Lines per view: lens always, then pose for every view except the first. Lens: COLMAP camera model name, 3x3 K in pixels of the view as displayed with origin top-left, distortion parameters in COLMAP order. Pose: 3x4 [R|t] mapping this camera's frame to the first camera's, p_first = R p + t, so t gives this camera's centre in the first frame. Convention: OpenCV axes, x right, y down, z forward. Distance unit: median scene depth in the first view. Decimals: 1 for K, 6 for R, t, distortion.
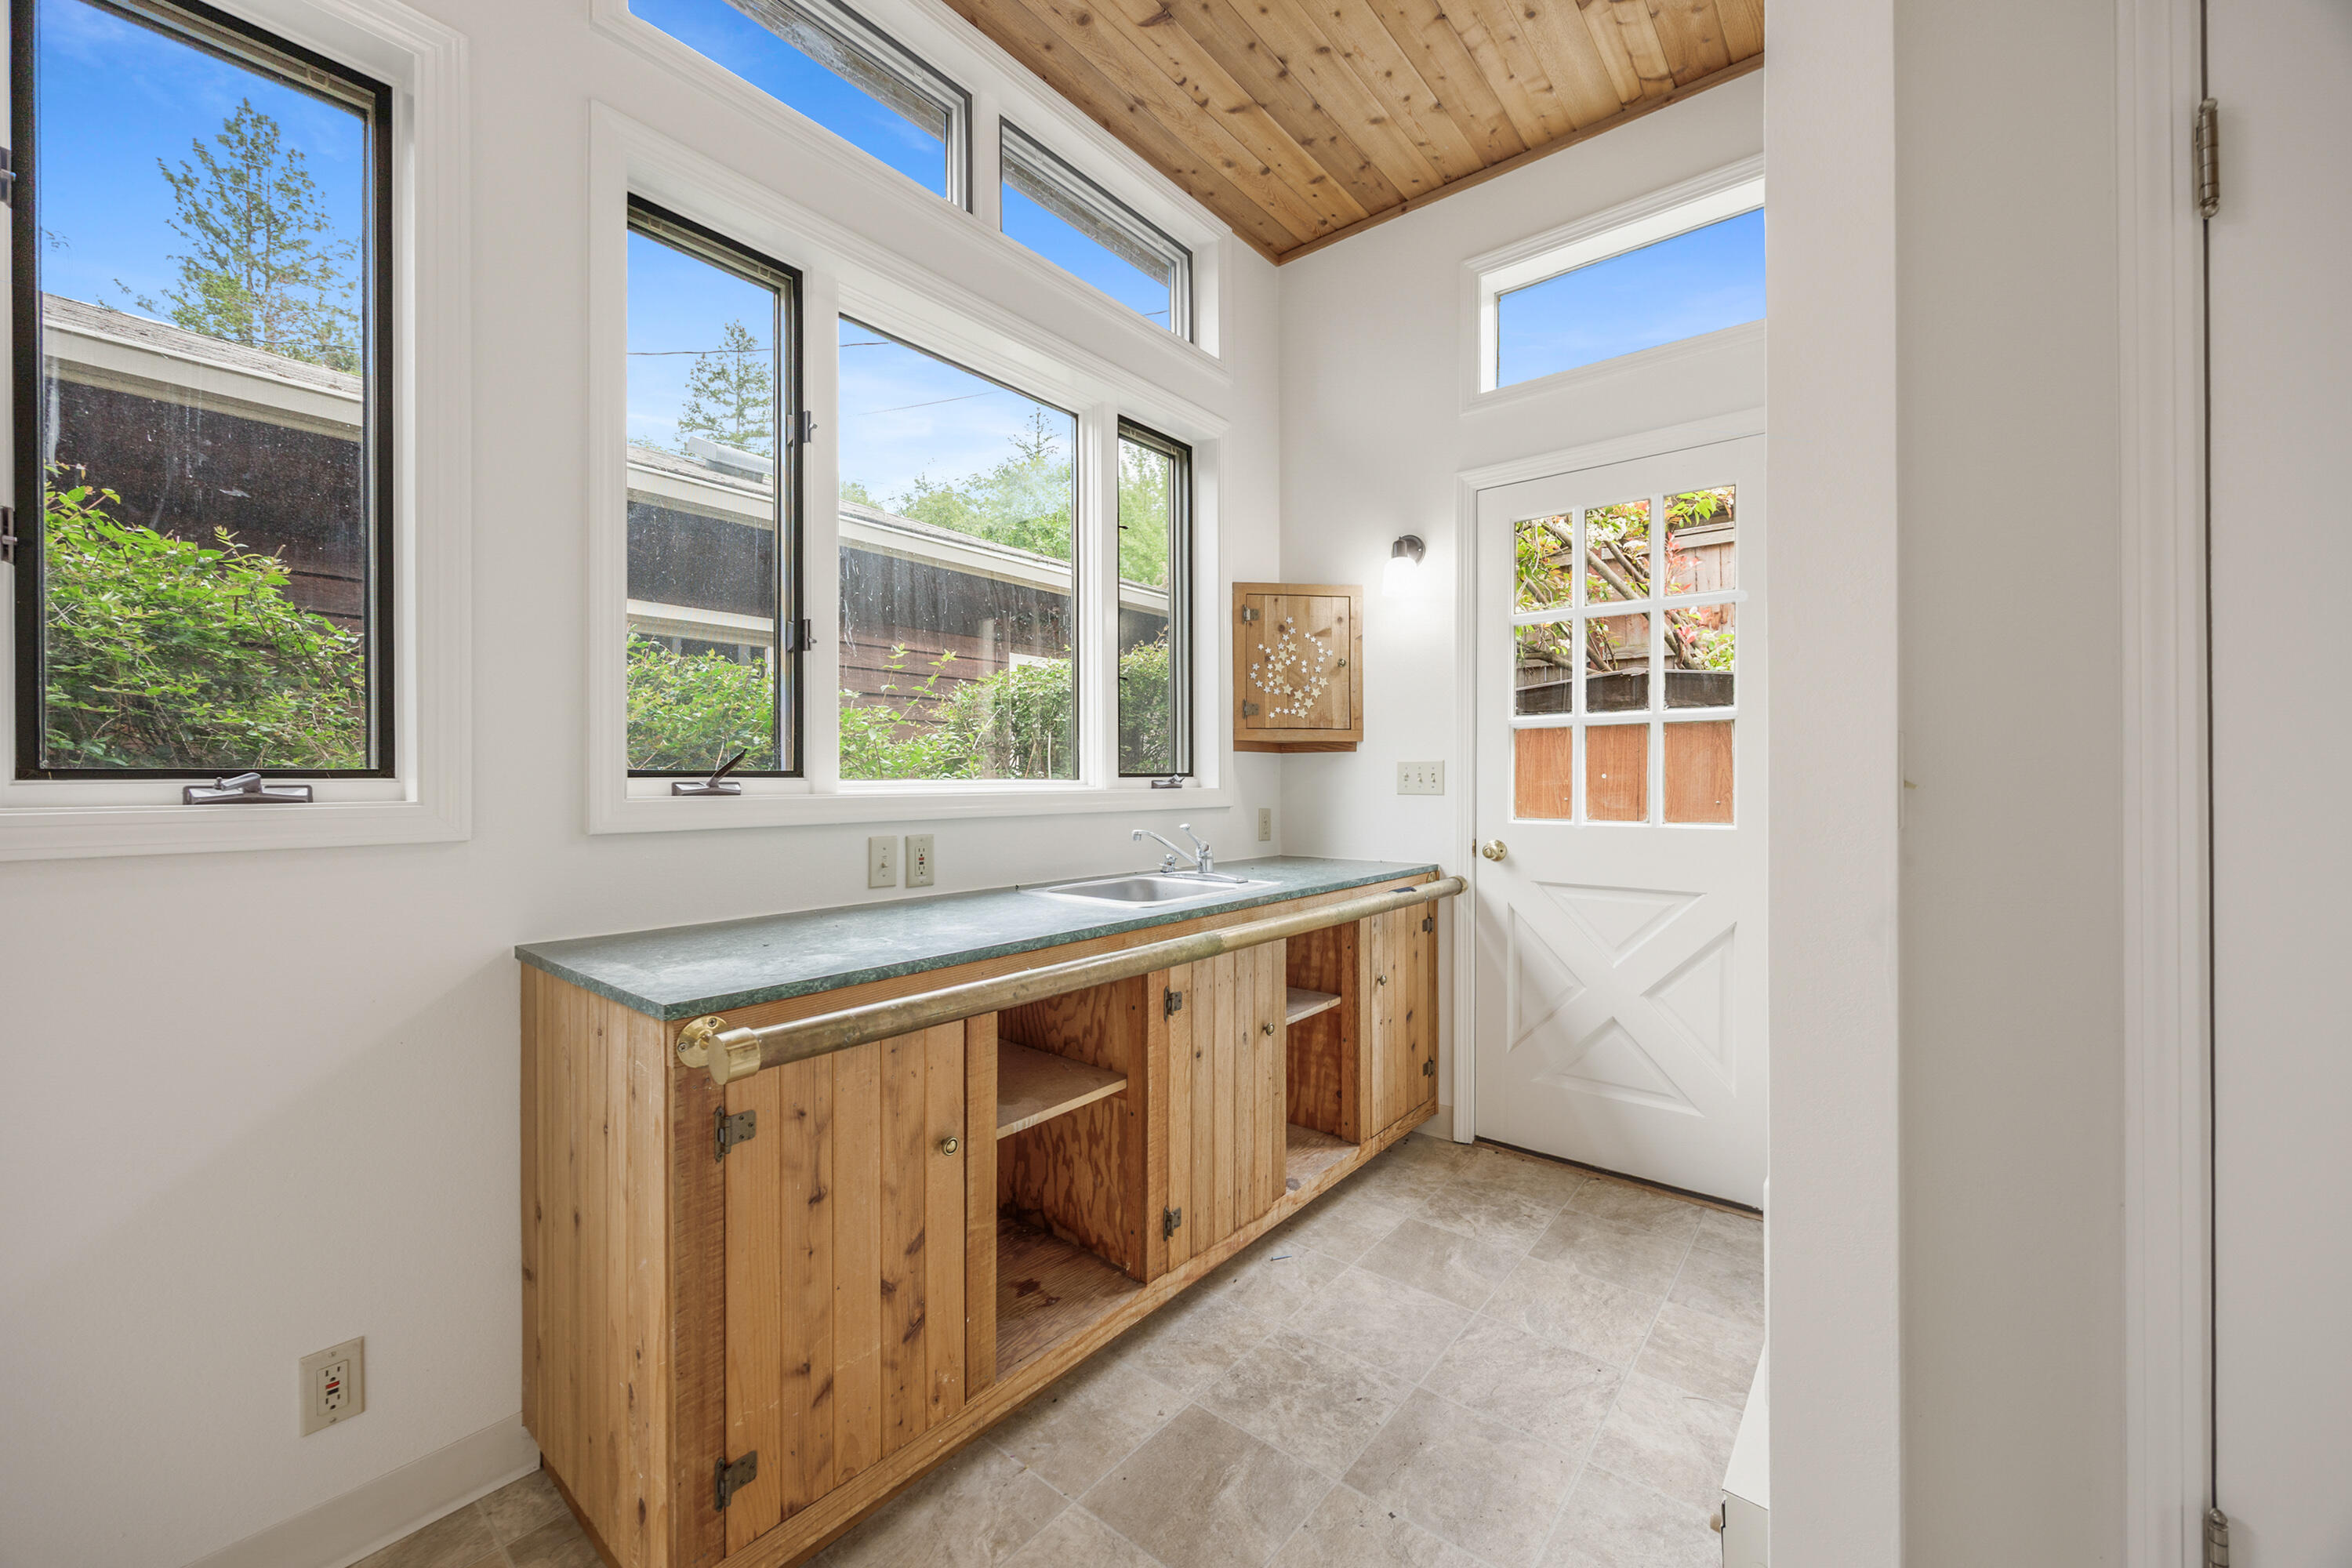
lens RADIAL K [[902.7, 0, 1176.2], [0, 902.7, 792.6], [0, 0, 1]] dist [-0.006469, 0.000122]
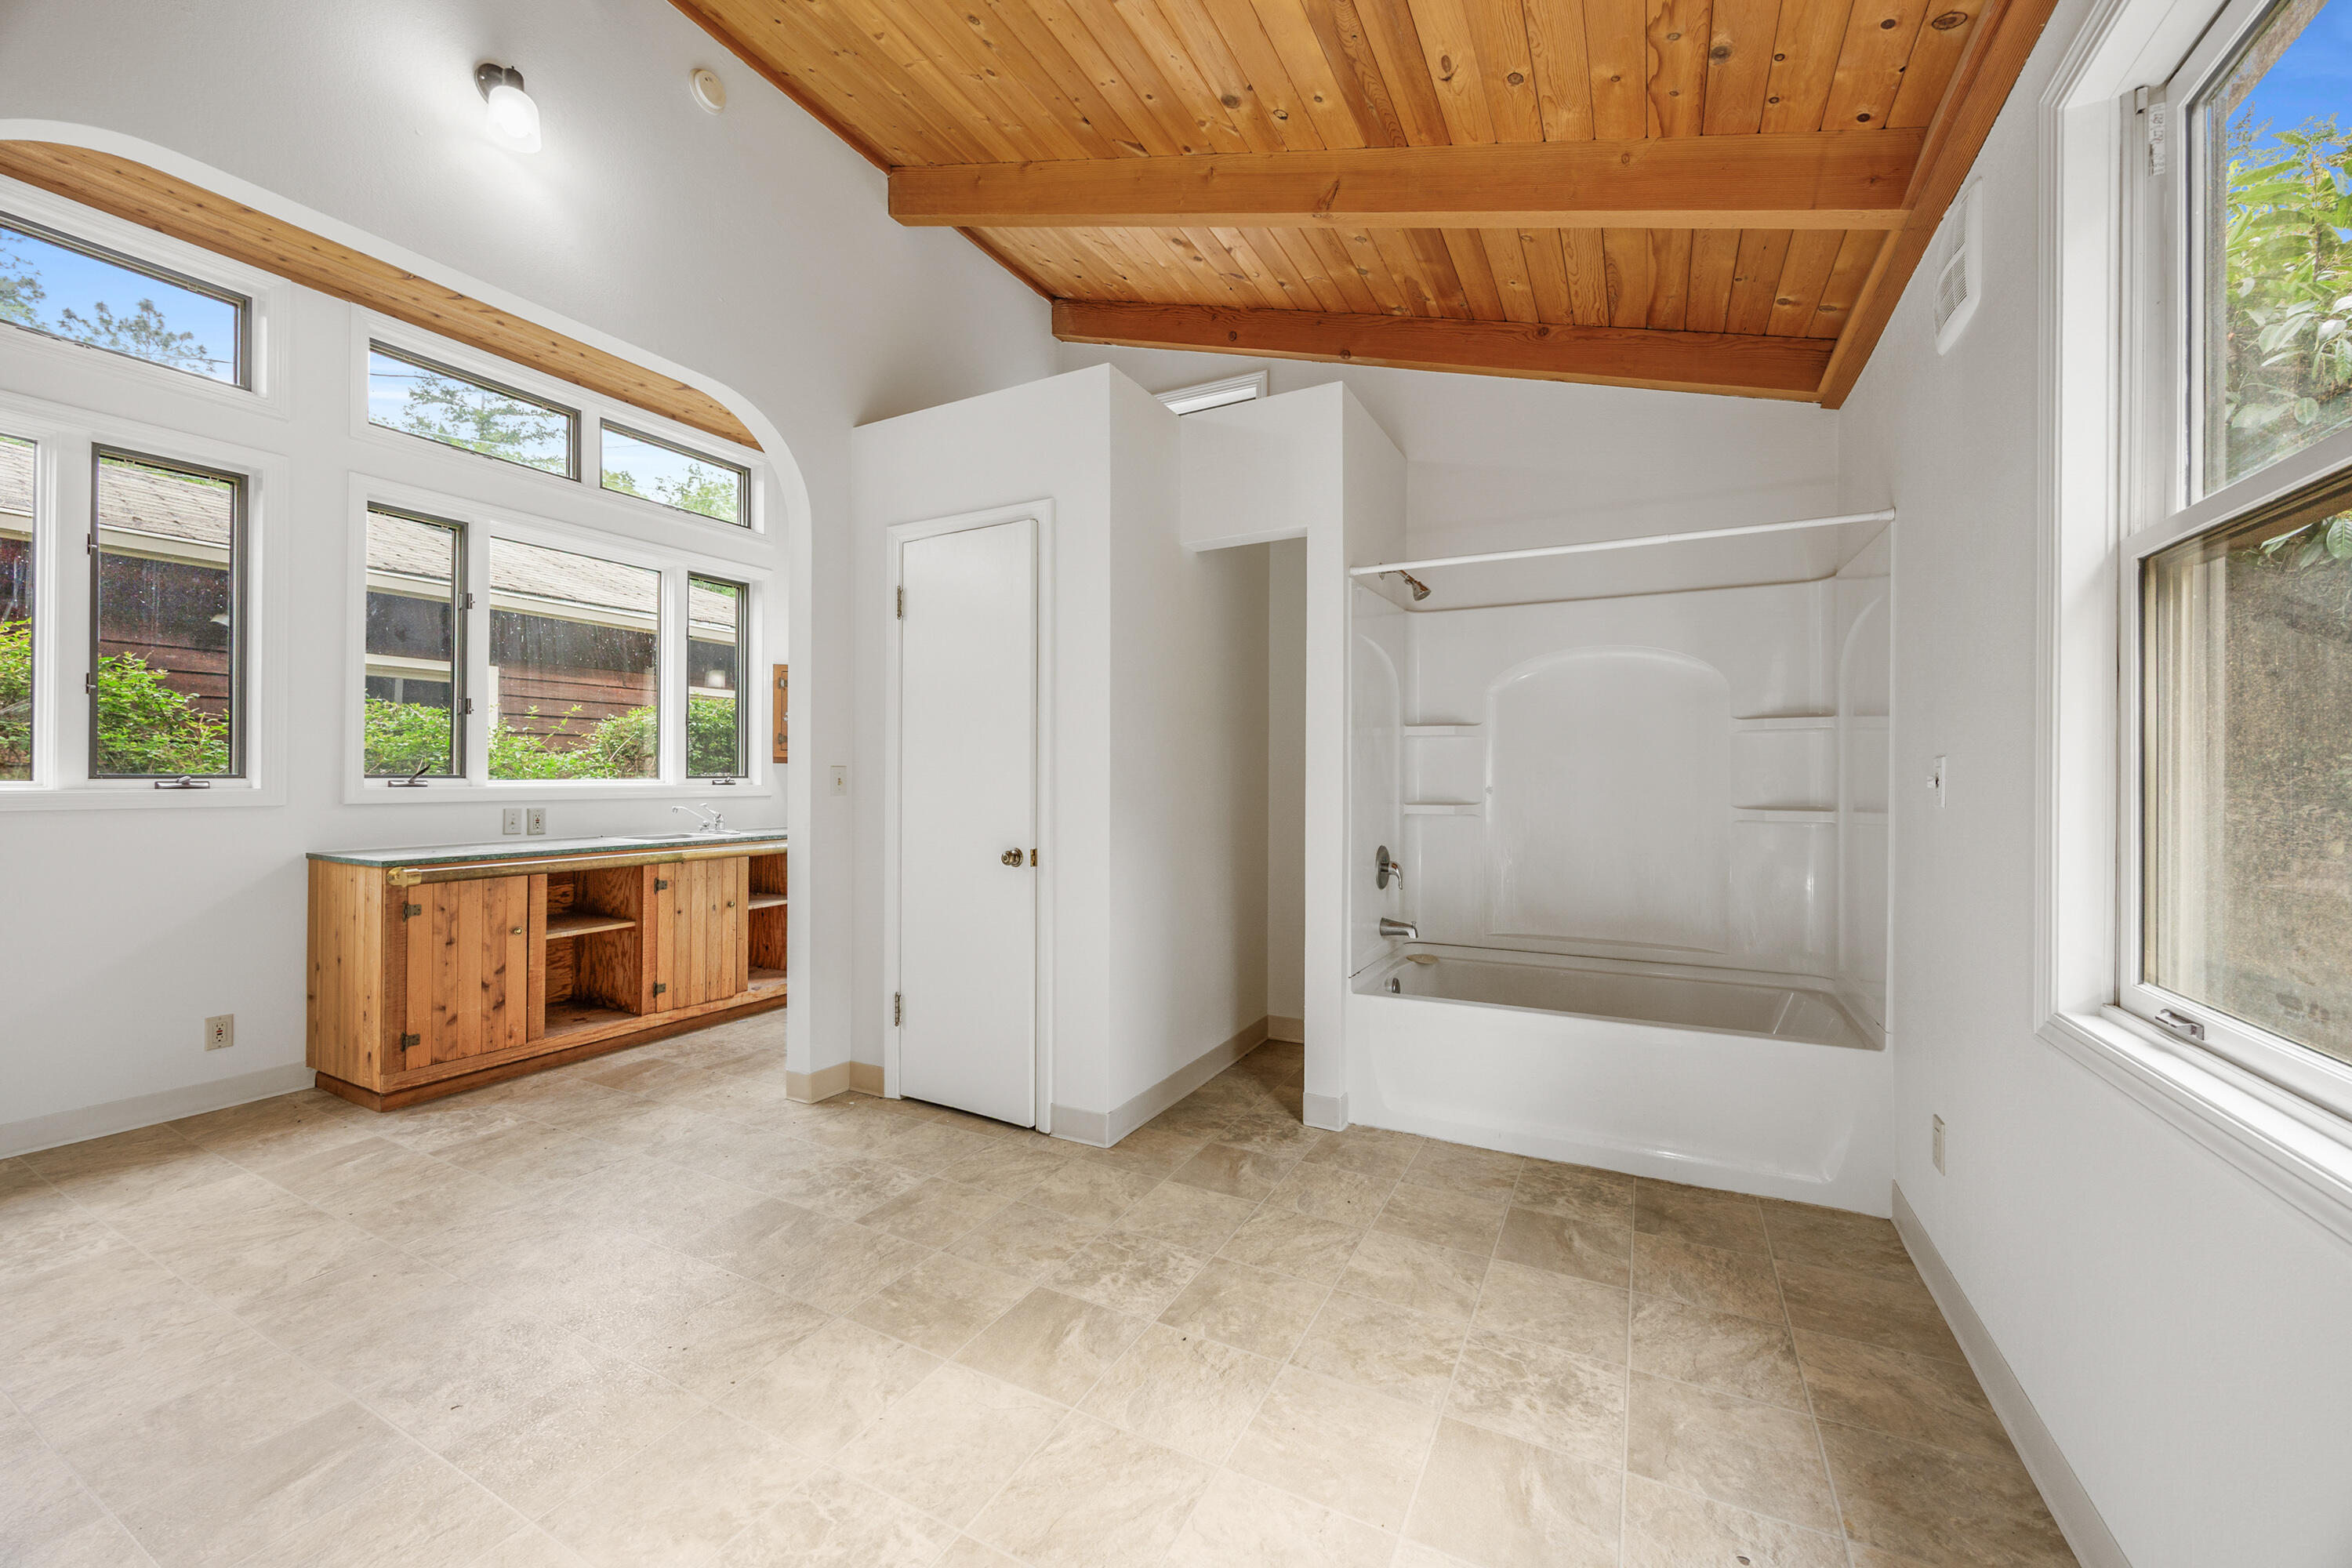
lens RADIAL K [[895.9, 0, 1181.1], [0, 895.9, 785.2], [0, 0, 1]] dist [-0.002595, -0.000026]
pose [[0.978577, 0.005870, 0.205797, 0.922395], [-0.005194, 0.999979, -0.003824, -0.002164], [-0.205815, 0.002673, 0.978587, -1.594930]]
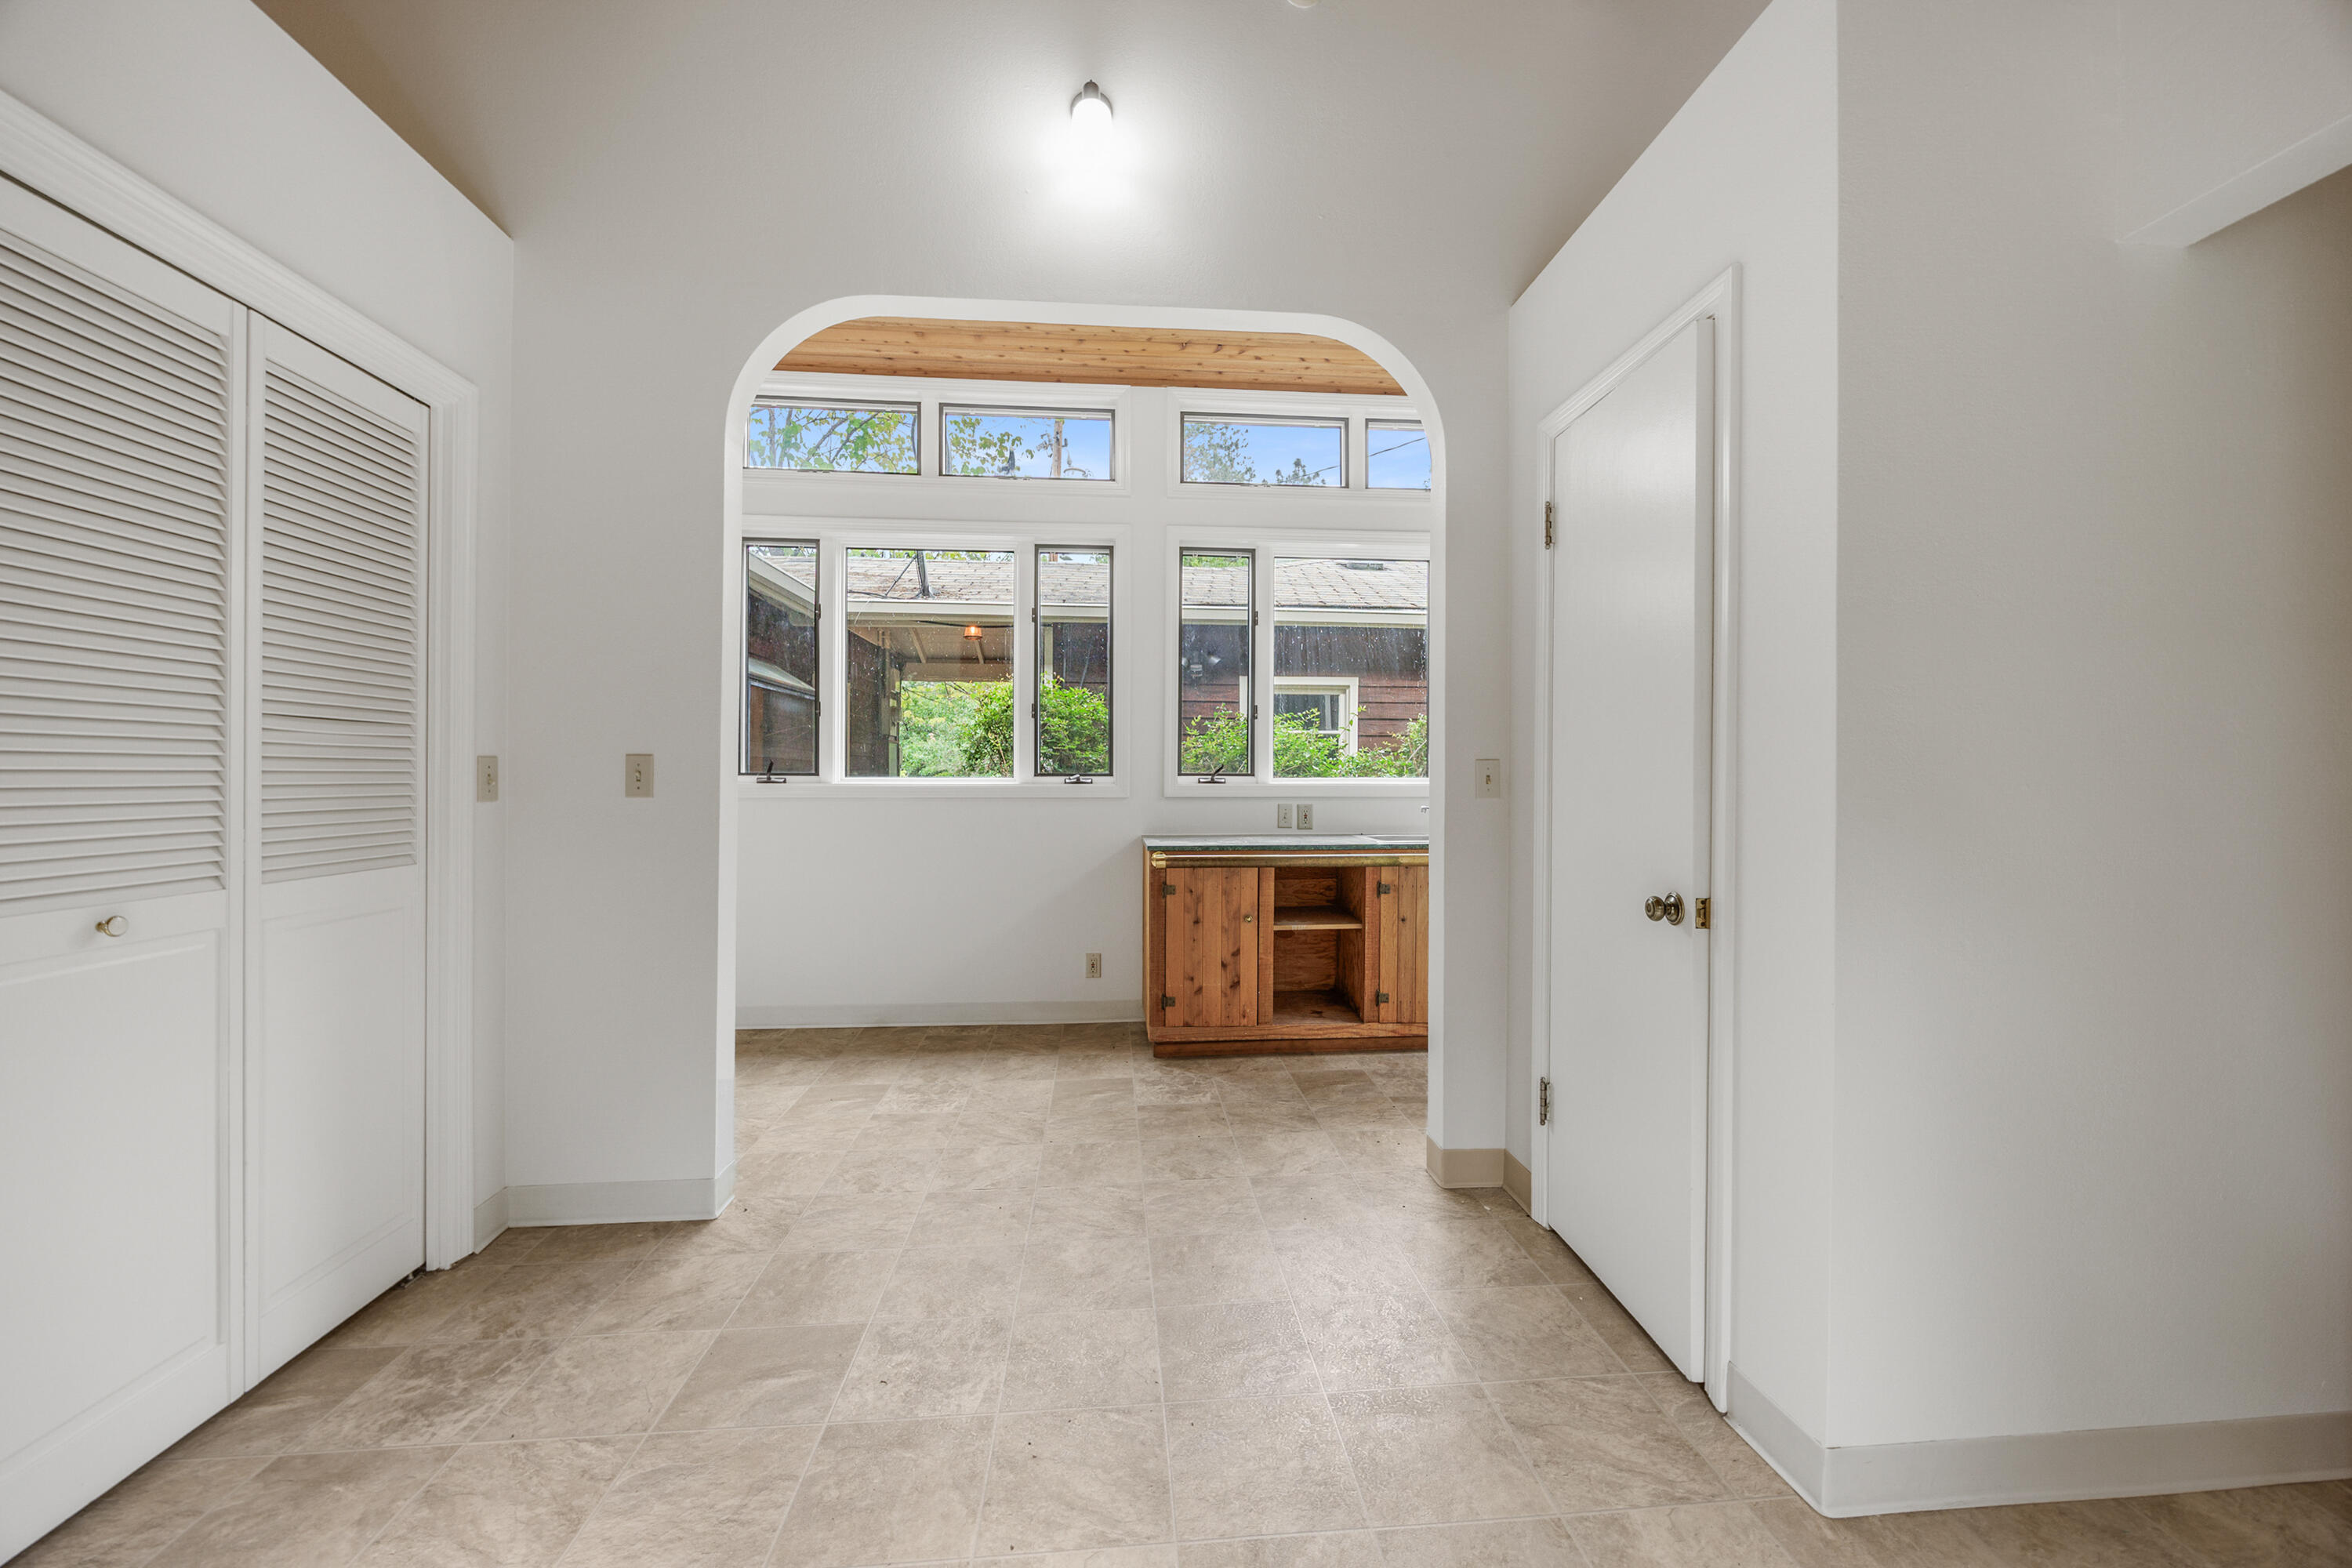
lens RADIAL K [[895.9, 0, 1181.1], [0, 895.9, 785.2], [0, 0, 1]] dist [-0.002595, -0.000026]
pose [[0.697865, 0.013184, -0.716108, 1.342934], [-0.012636, 0.999902, 0.006095, -0.007292], [0.716118, 0.004795, 0.697963, -0.871559]]
